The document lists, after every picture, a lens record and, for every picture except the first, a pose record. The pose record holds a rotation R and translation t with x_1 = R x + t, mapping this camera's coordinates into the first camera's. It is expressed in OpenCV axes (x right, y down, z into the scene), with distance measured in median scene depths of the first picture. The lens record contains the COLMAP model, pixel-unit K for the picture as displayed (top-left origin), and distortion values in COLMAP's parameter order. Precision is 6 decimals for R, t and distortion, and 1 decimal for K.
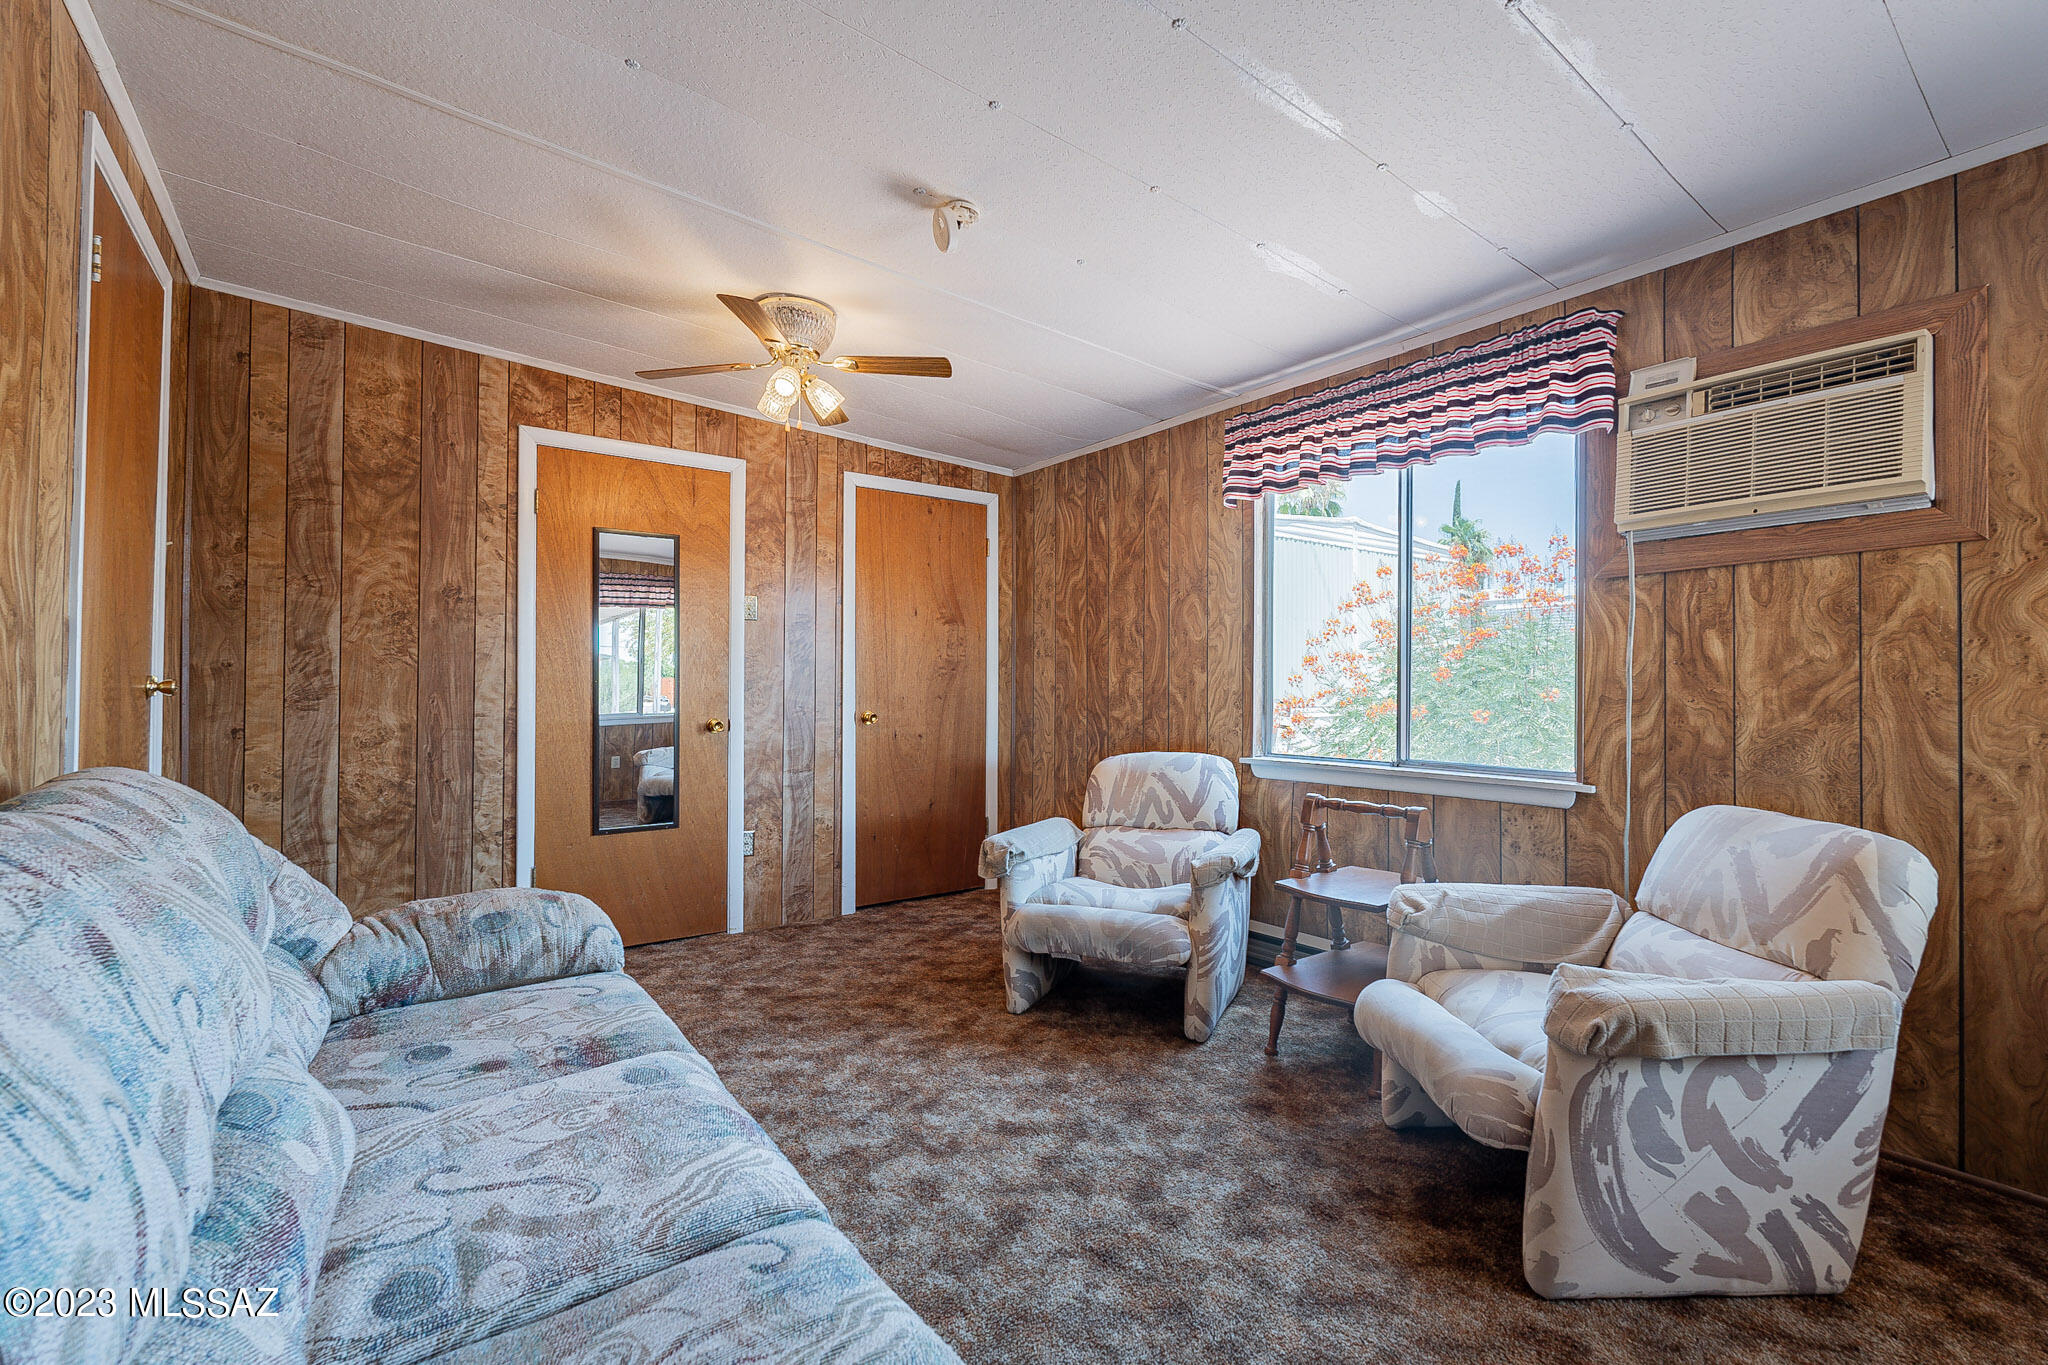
lens RADIAL K [[899.1, 0, 1024.0], [0, 899.1, 682.5], [0, 0, 1]] dist [-0.000783, 0.000302]
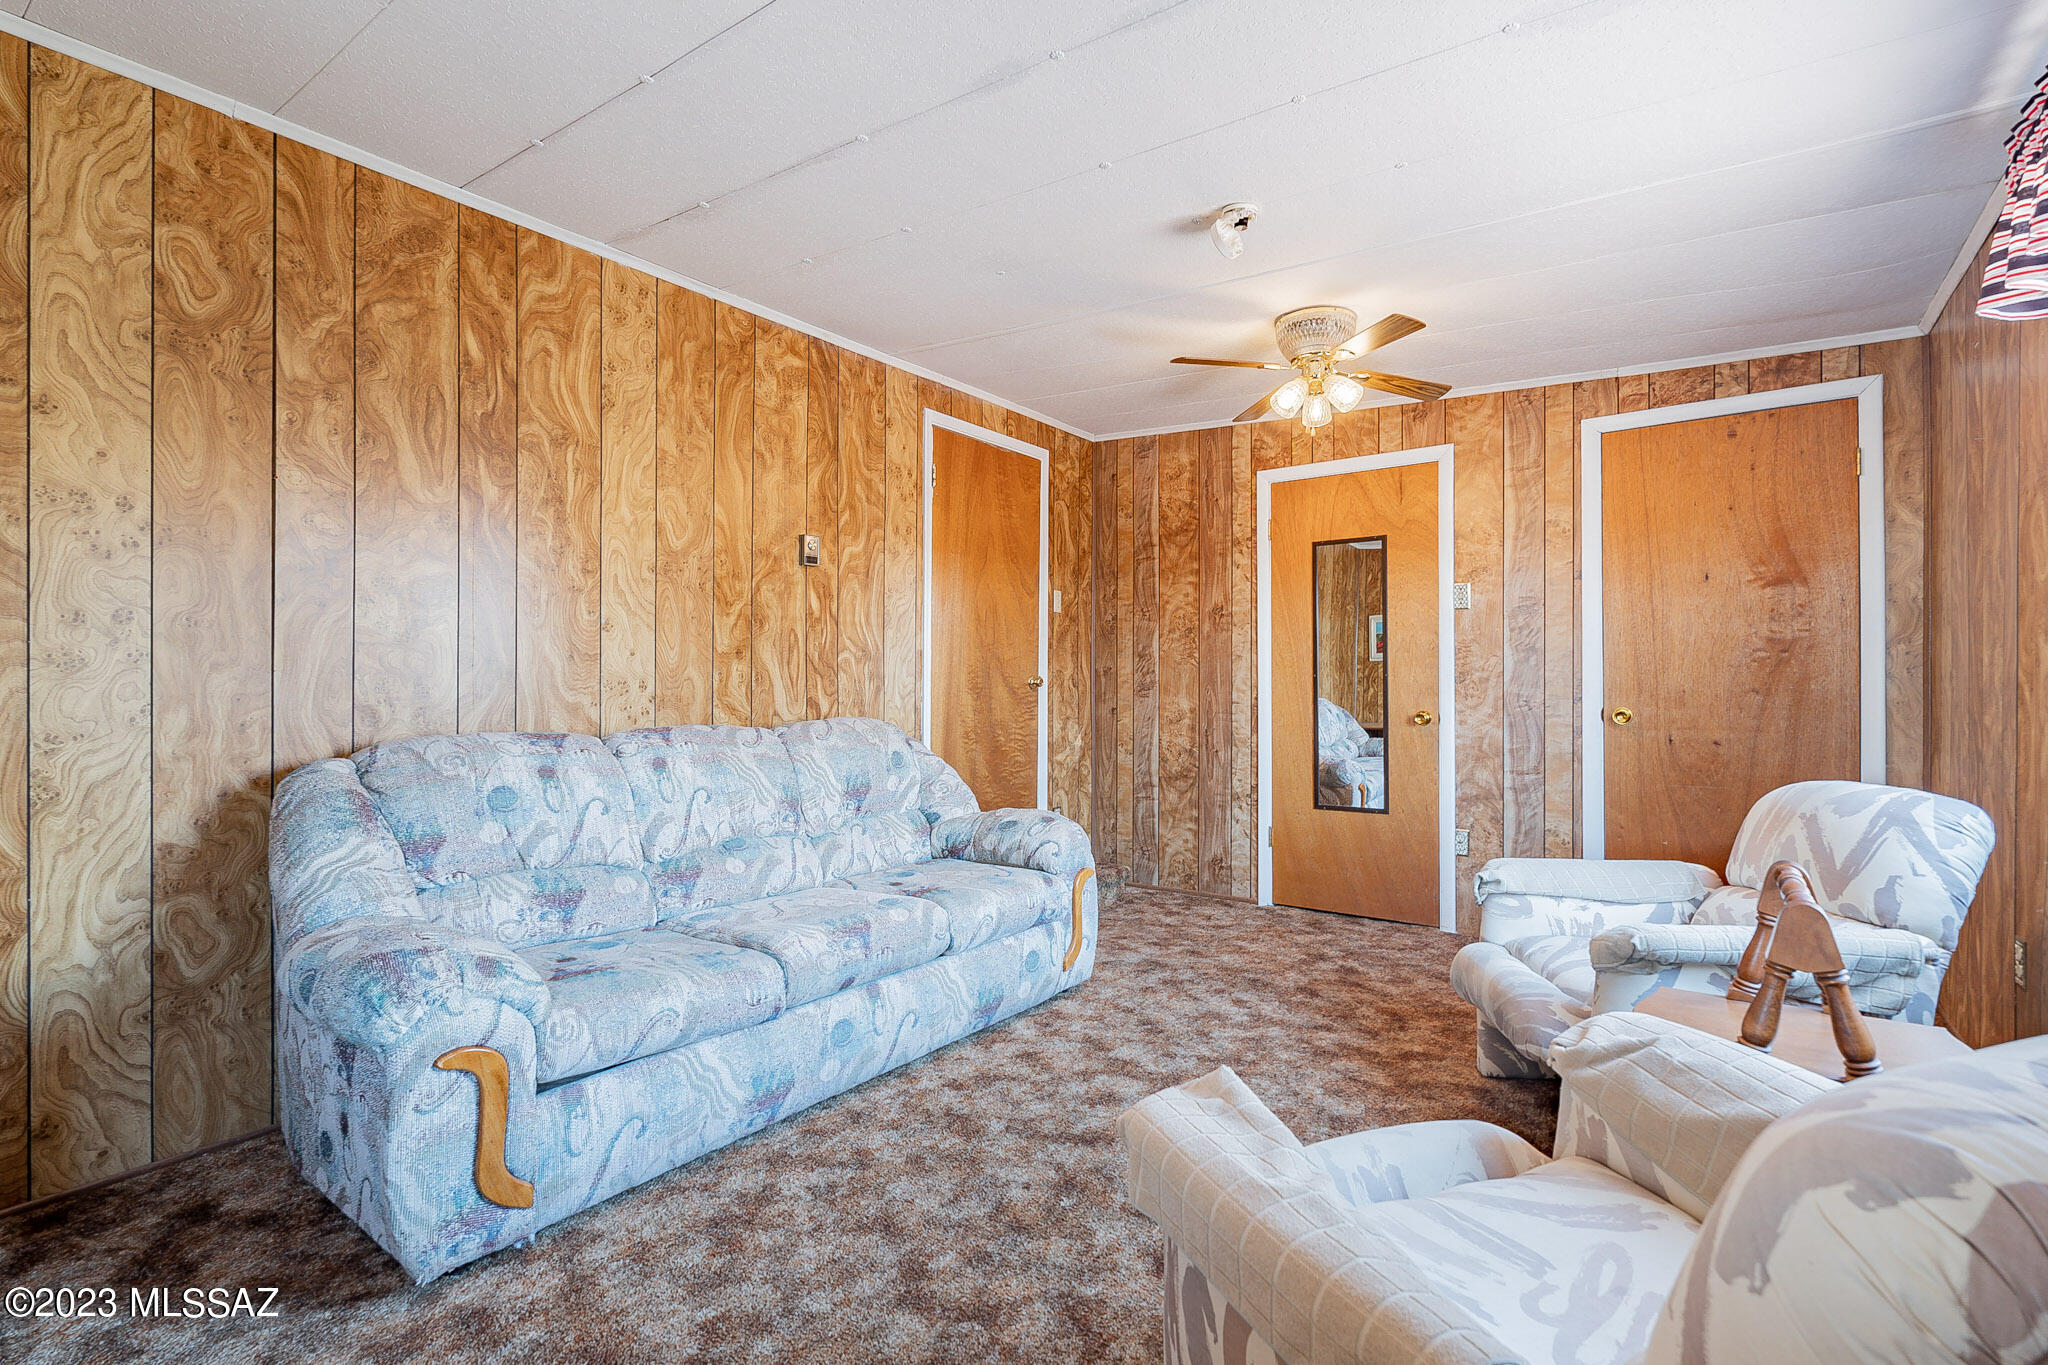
lens RADIAL K [[936.7, 0, 1024.0], [0, 936.7, 682.5], [0, 0, 1]] dist [-0.000357, 0.000083]
pose [[0.293532, -0.005957, -0.955931, 0.645902], [0.010127, 0.999944, -0.003122, 0.008904], [0.955896, -0.008764, 0.293576, 0.332484]]
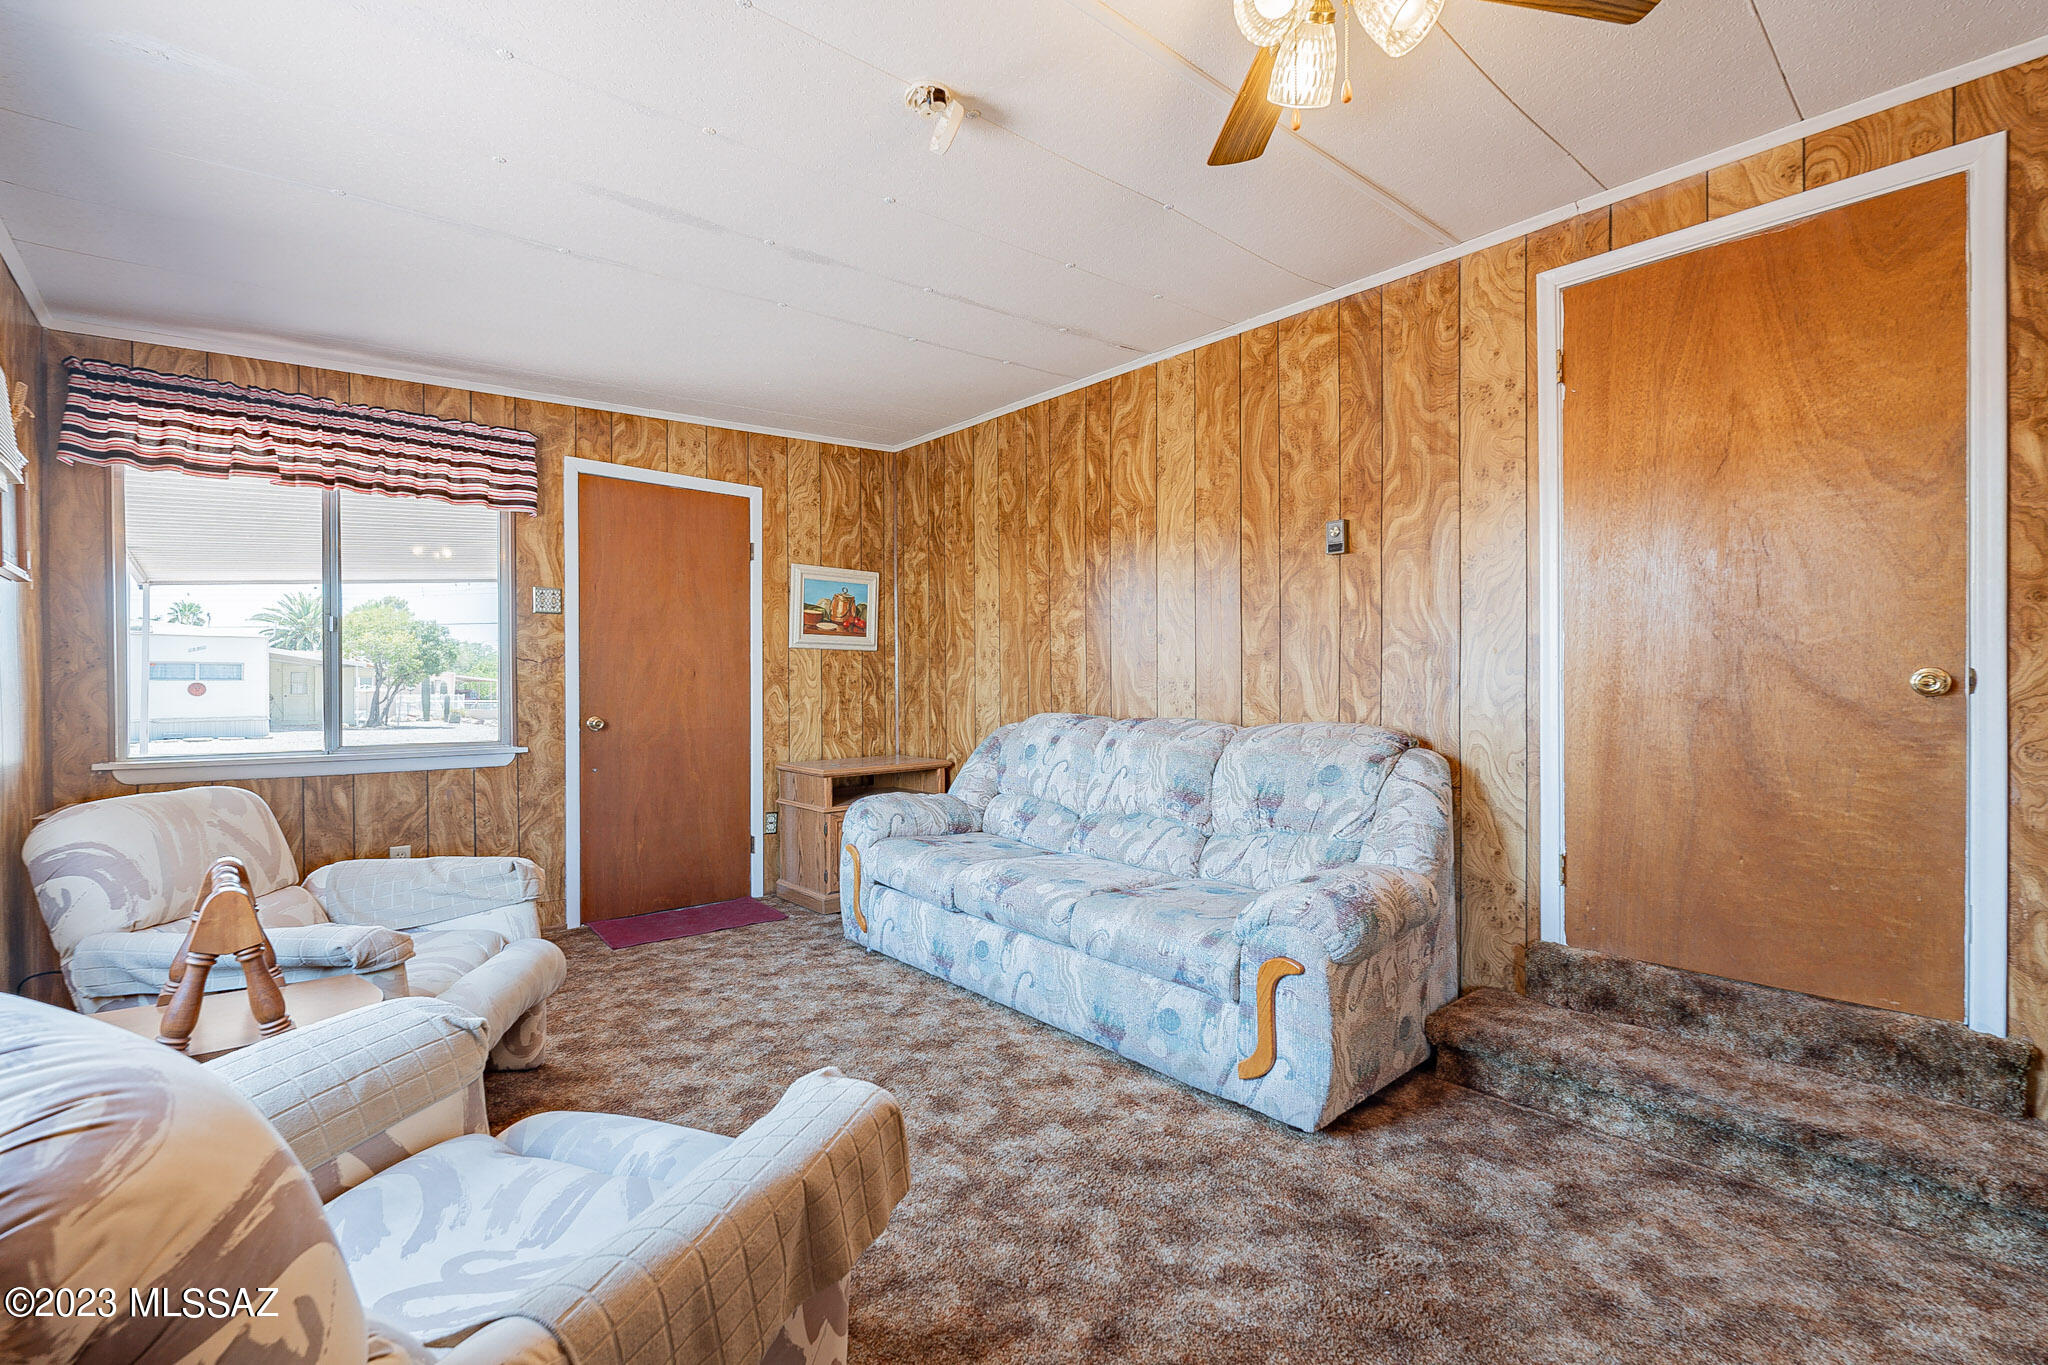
lens RADIAL K [[899.1, 0, 1024.0], [0, 899.1, 682.5], [0, 0, 1]] dist [-0.000783, 0.000302]
pose [[-0.995393, -0.003400, -0.095822, -0.059771], [-0.002810, 0.999976, -0.006288, 0.009931], [0.095841, -0.005989, -0.995379, 1.346223]]
